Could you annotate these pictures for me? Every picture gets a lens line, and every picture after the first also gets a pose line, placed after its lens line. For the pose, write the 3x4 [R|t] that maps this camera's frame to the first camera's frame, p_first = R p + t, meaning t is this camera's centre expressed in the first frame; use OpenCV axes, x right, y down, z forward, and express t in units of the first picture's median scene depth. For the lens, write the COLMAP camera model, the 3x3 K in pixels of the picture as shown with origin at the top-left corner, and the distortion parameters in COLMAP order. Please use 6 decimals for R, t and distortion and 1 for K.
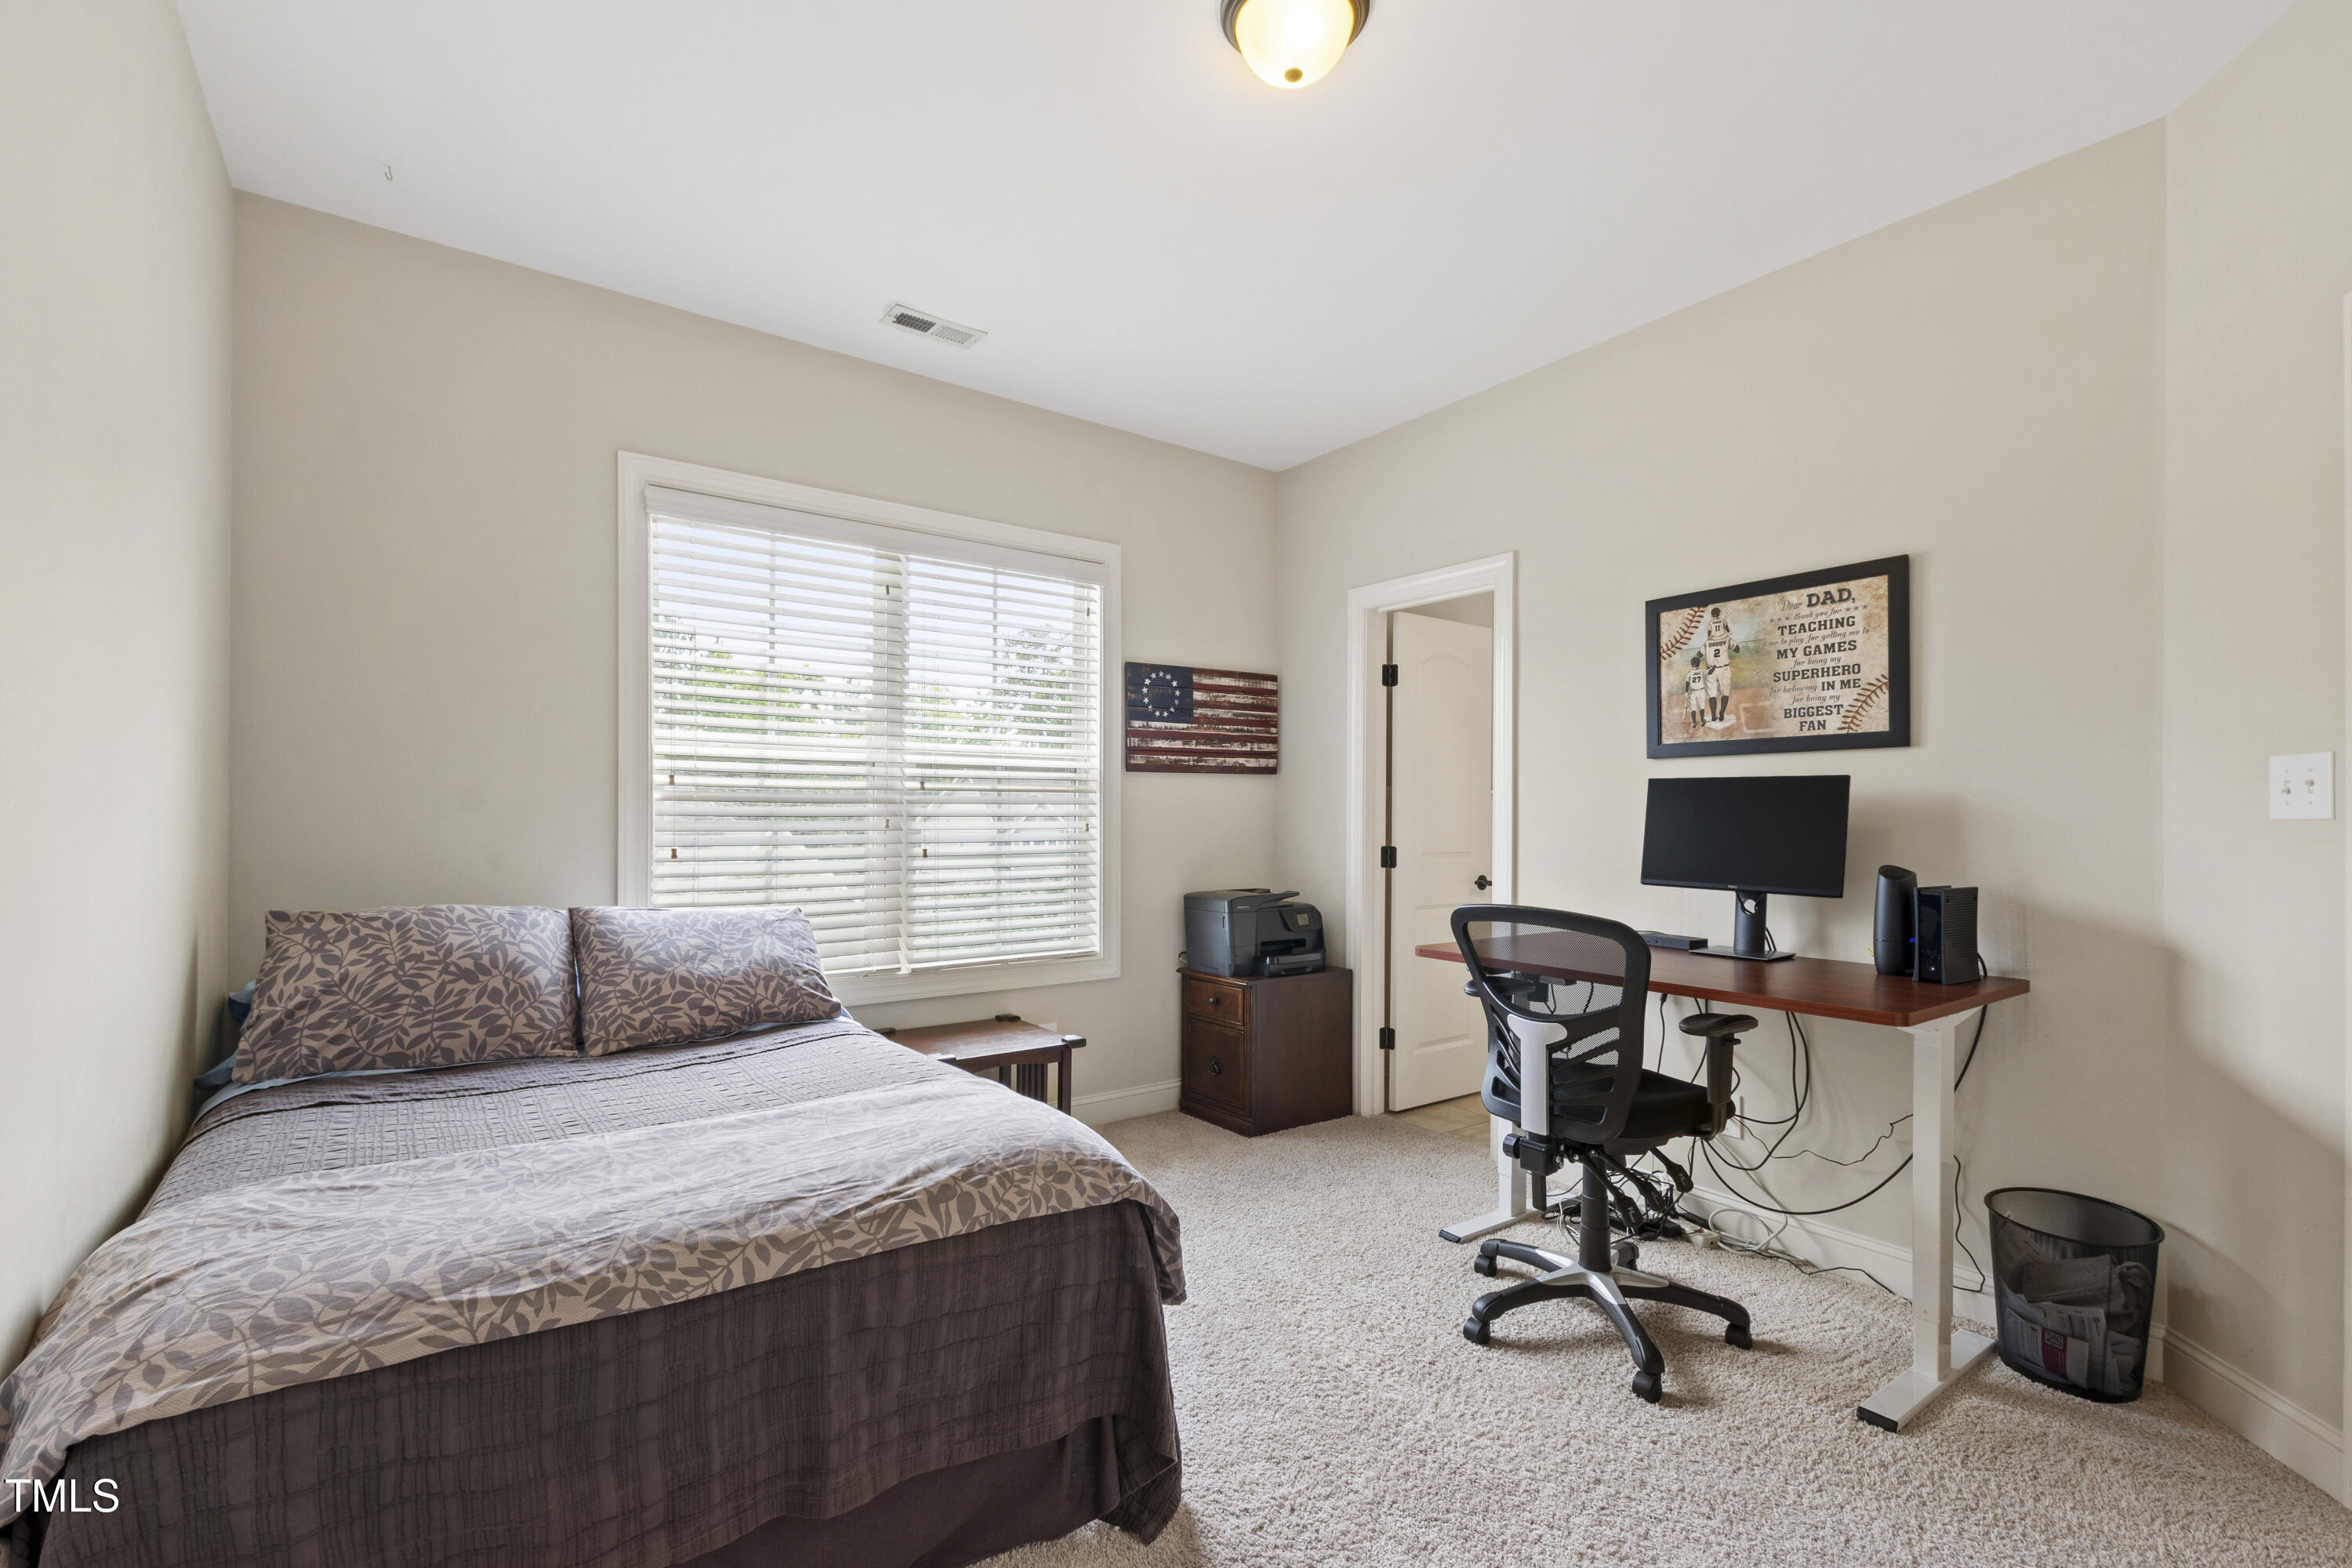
lens RADIAL K [[1023.5, 0, 1176.3], [0, 1023.5, 801.3], [0, 0, 1]] dist [0.003982, 0.000508]
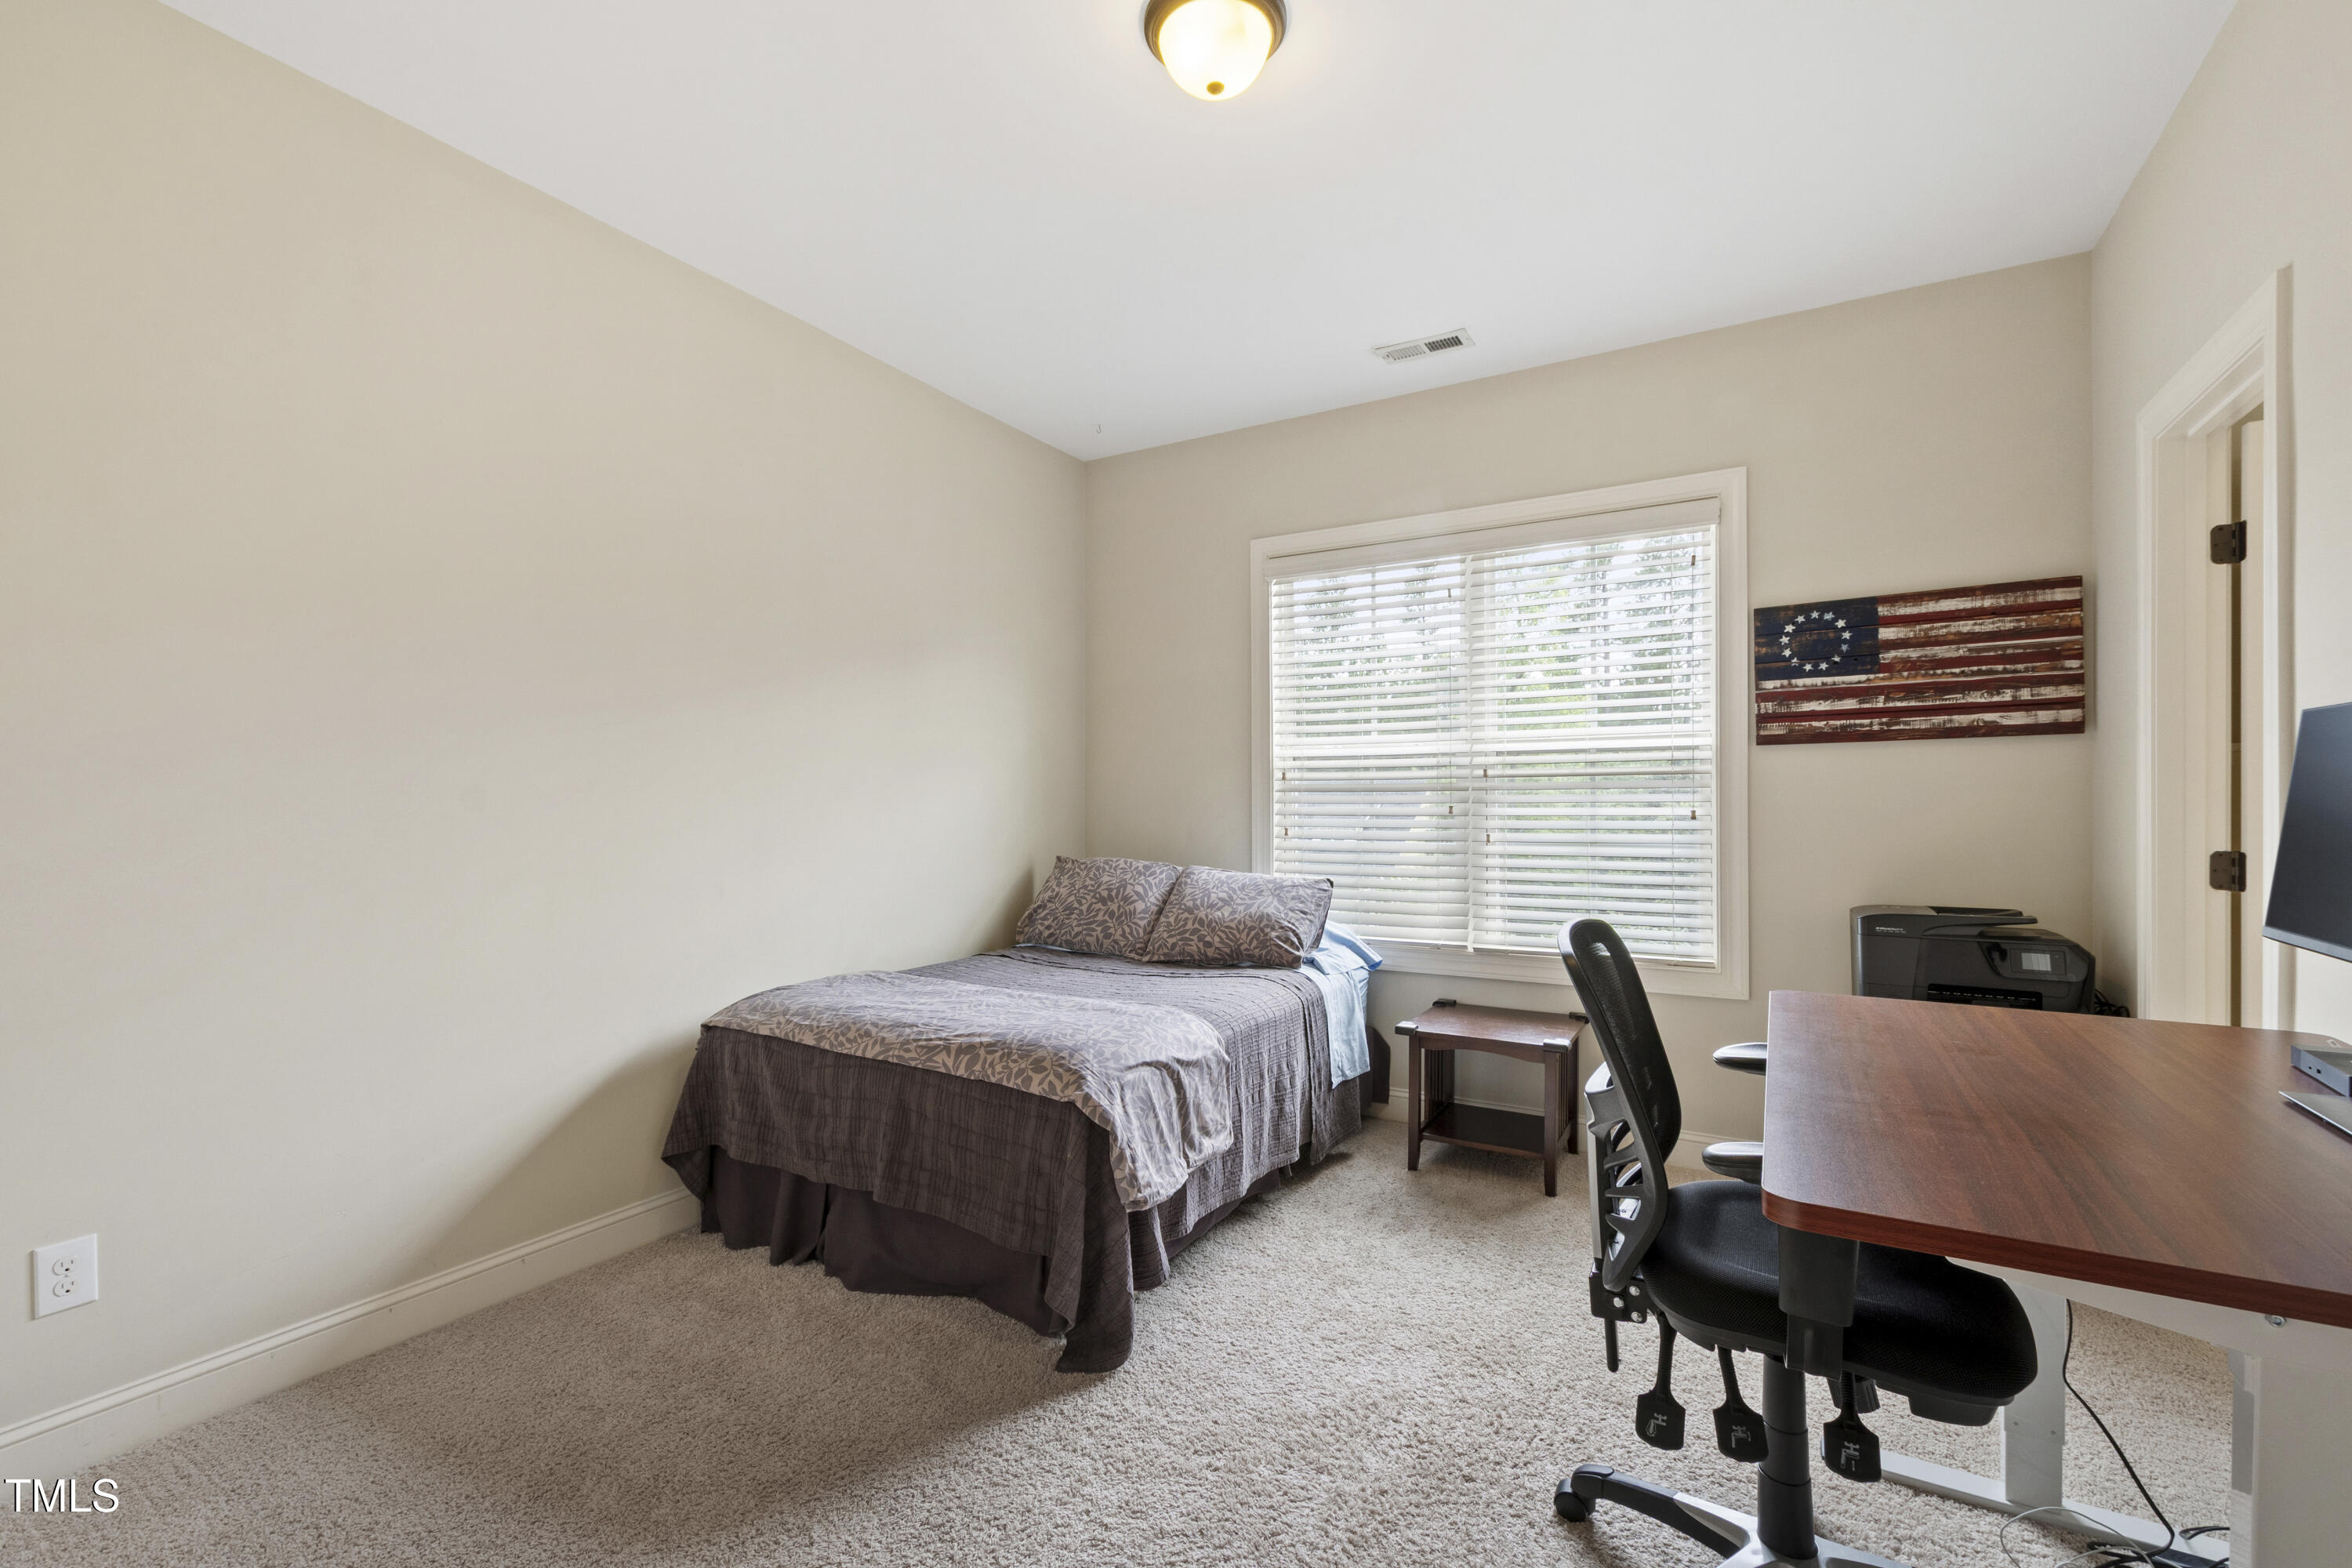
lens RADIAL K [[1023.5, 0, 1178.6], [0, 1023.5, 782.2], [0, 0, 1]] dist [0.003982, 0.000508]
pose [[0.395561, -0.023749, -0.918133, 0.507386], [0.017499, 0.999679, -0.018320, 0.006487], [0.918273, -0.008820, 0.395849, 0.265573]]
